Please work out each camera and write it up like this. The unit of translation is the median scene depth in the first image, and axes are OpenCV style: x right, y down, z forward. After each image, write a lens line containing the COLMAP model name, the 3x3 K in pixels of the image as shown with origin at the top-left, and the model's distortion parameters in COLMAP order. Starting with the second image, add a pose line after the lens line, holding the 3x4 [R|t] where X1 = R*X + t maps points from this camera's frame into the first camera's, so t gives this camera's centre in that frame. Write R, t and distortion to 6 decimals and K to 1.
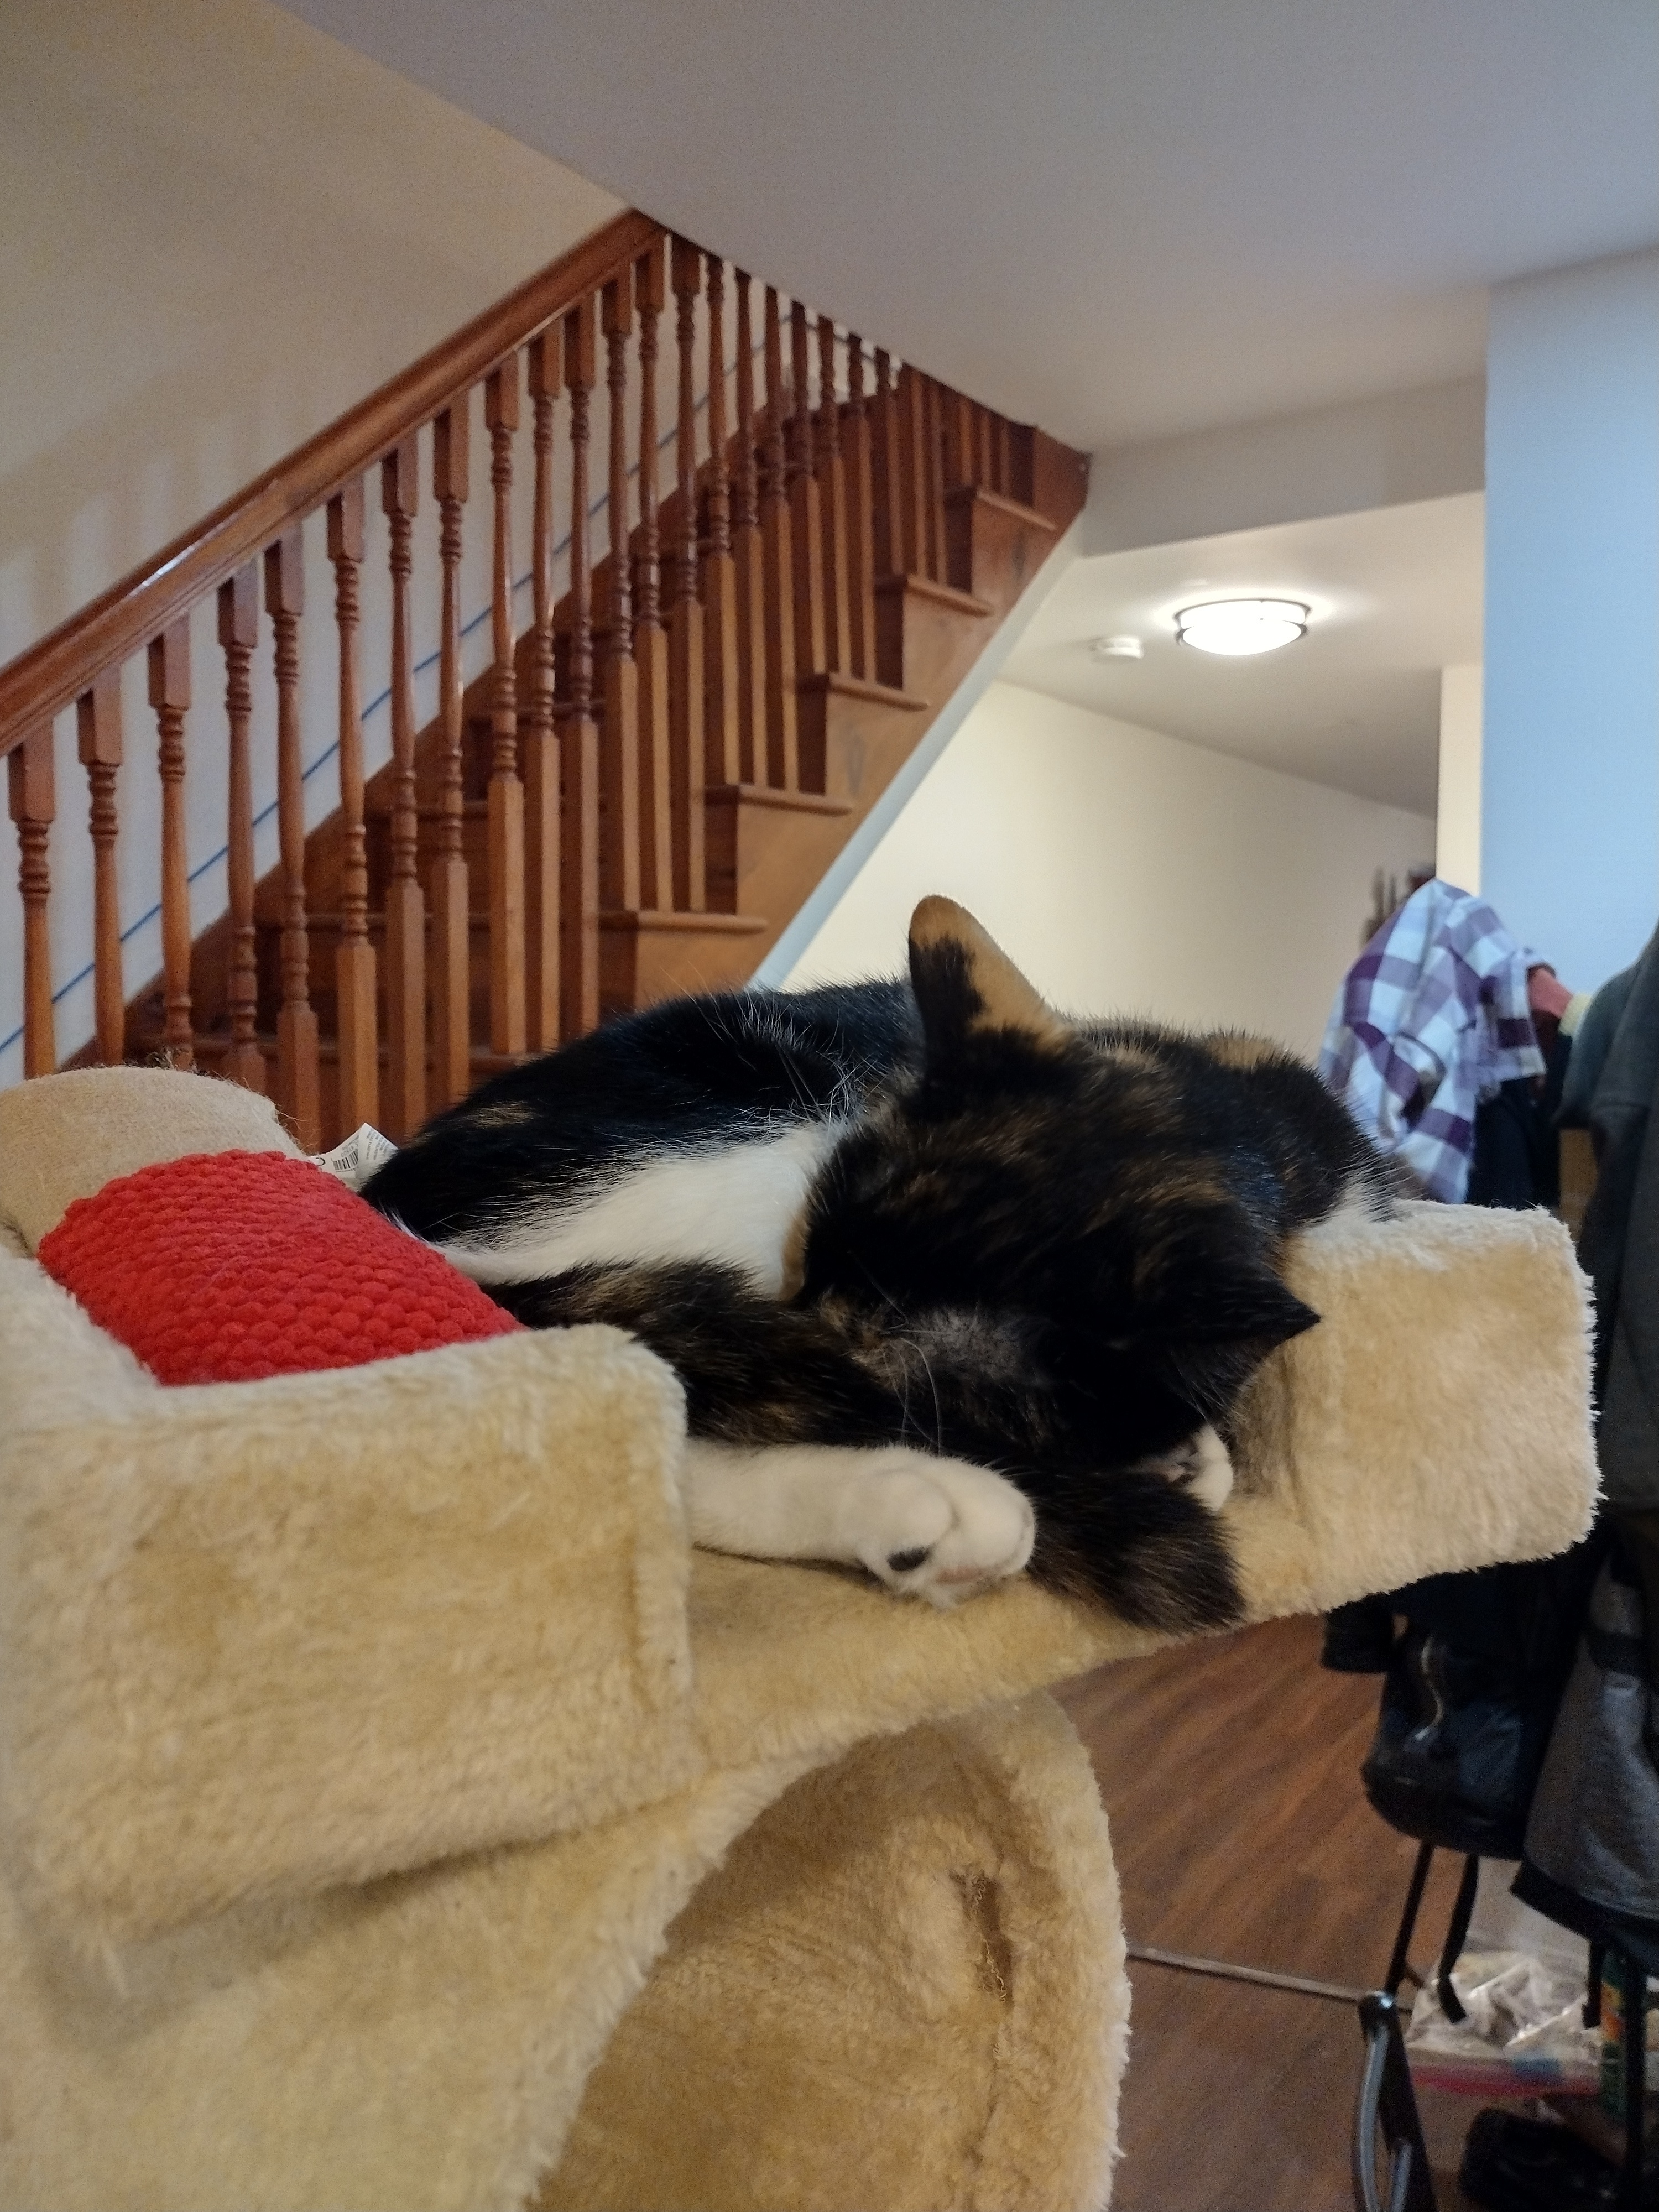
lens RADIAL K [[1733.2, 0, 799.0], [0, 1733.2, 1103.1], [0, 0, 1]] dist [0.021547, -0.012554]
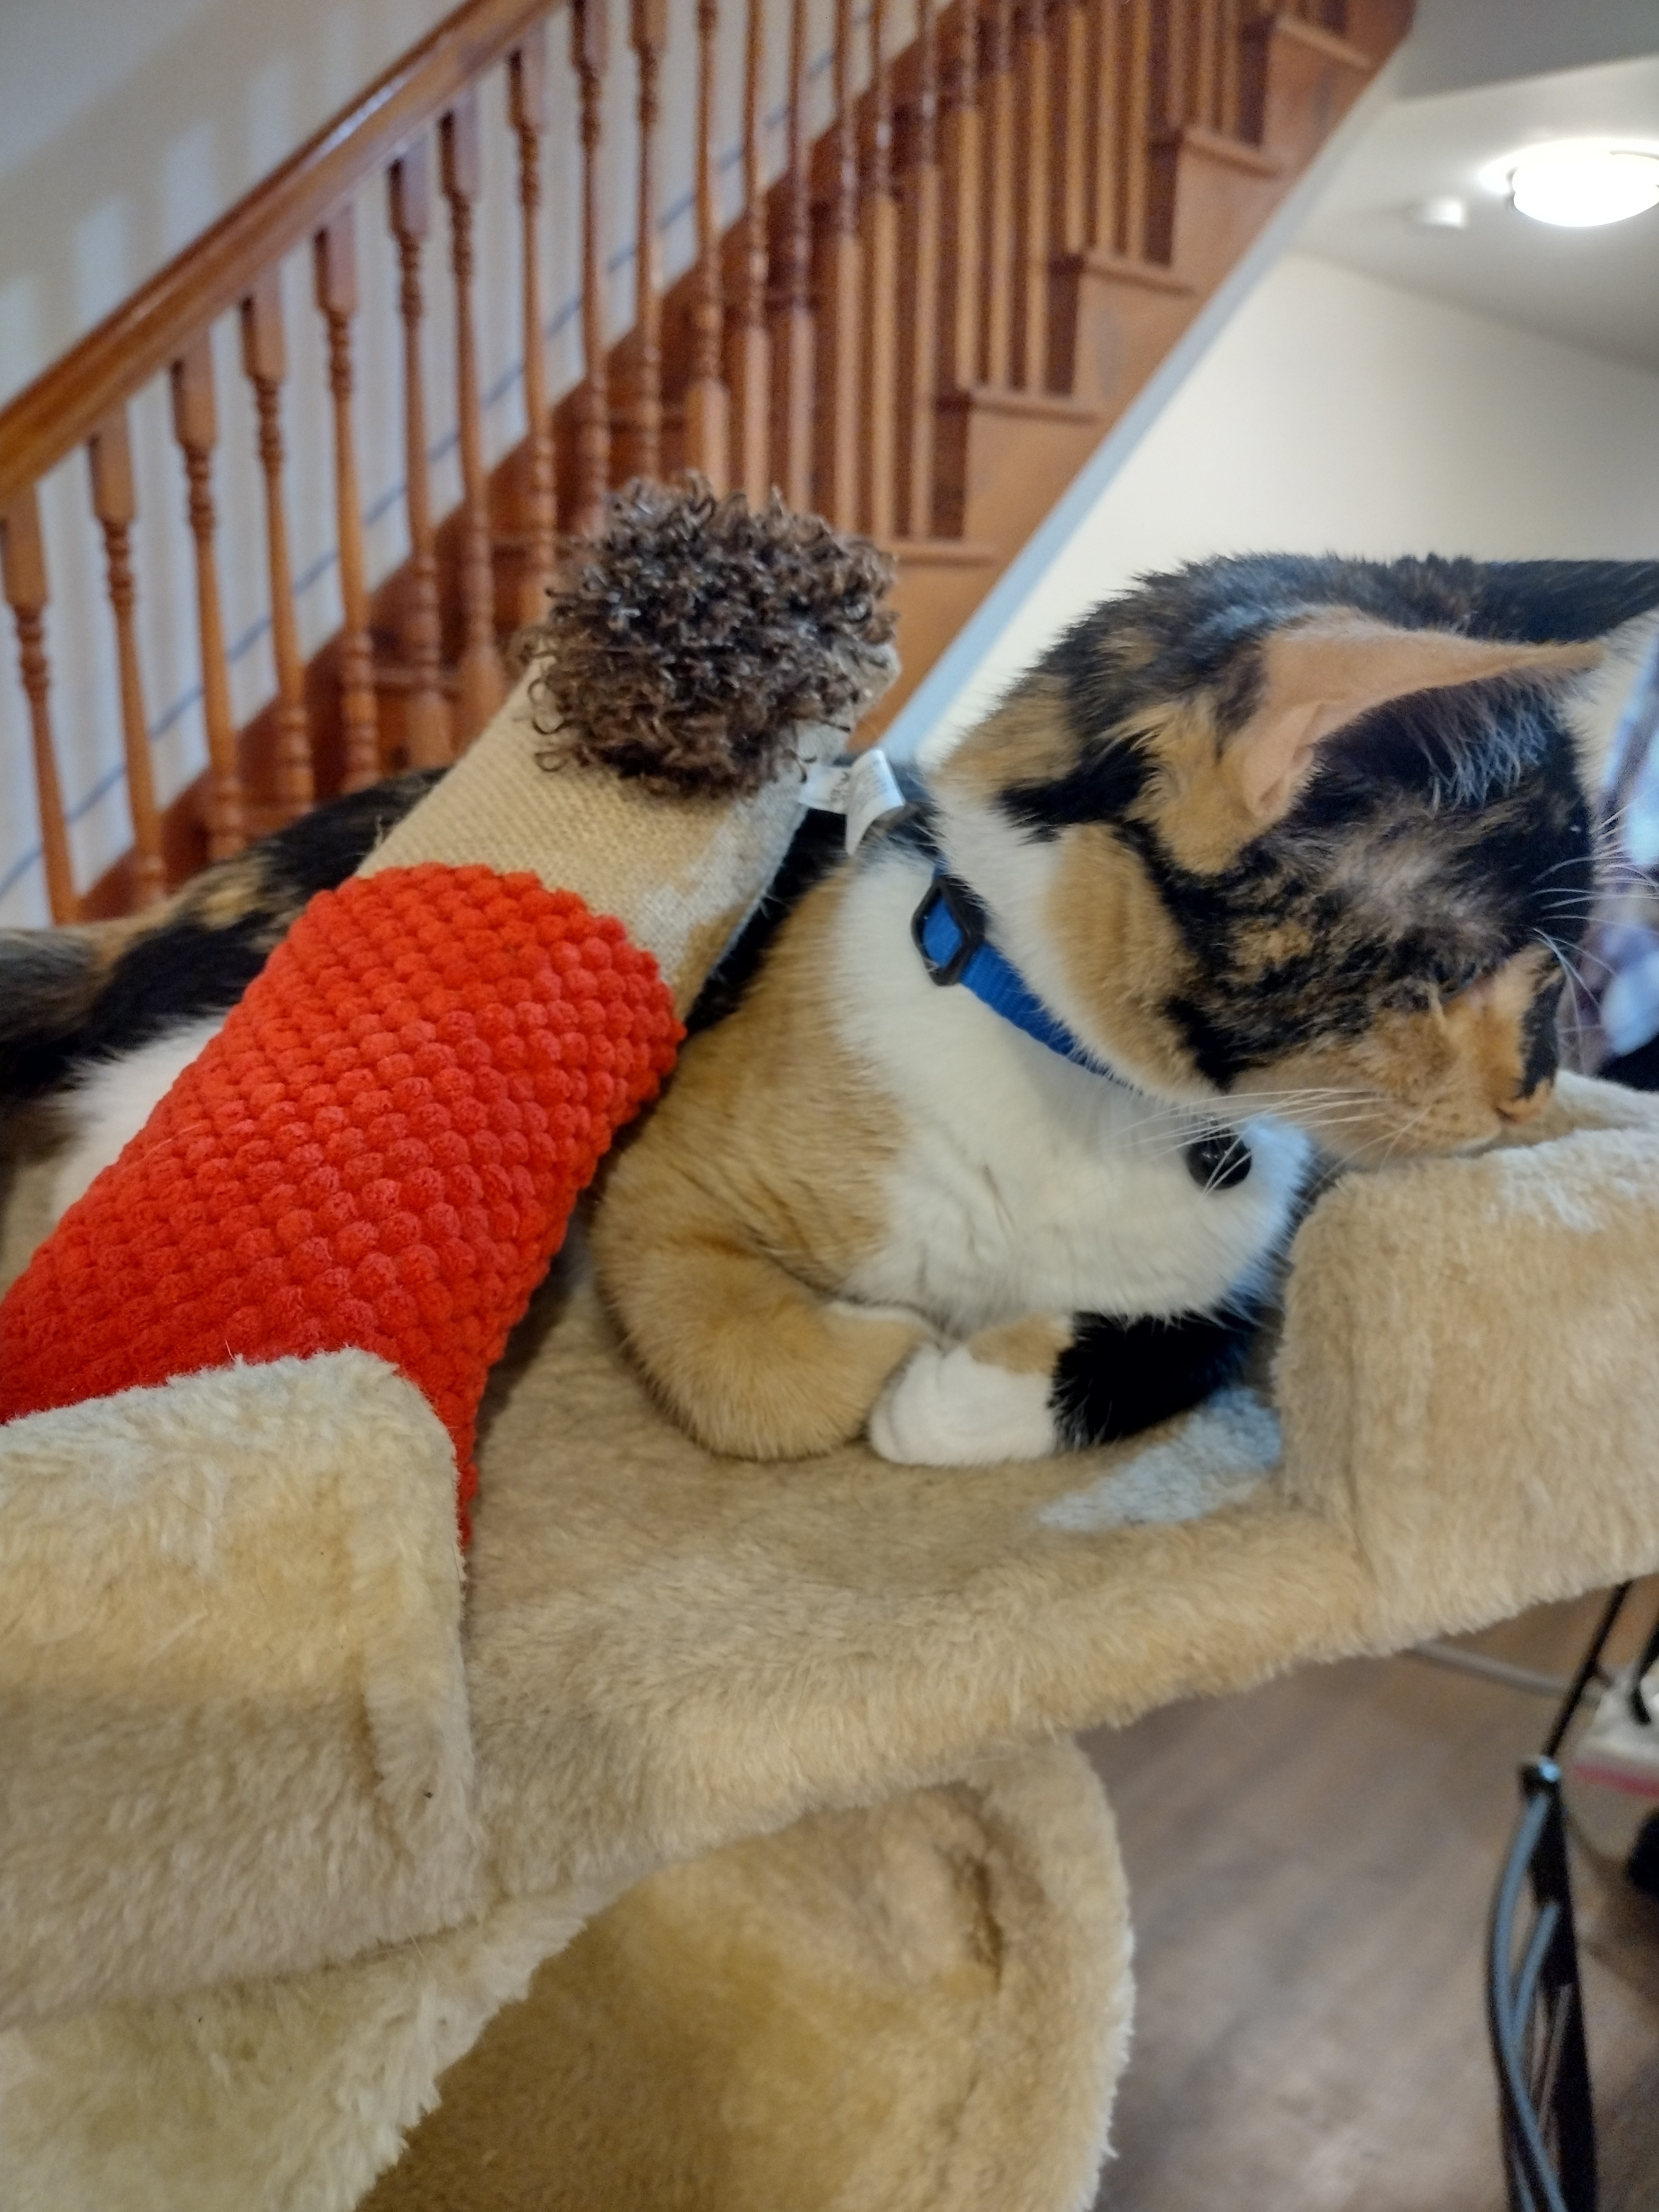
lens RADIAL K [[1772.1, 0, 829.5], [0, 1772.1, 1106.0], [0, 0, 1]] dist [-0.009724, -0.005319]
pose [[0.991750, 0.042481, -0.120945, 0.125632], [-0.016022, 0.977172, 0.211845, -0.098924], [0.127183, -0.208159, 0.969791, 0.222933]]
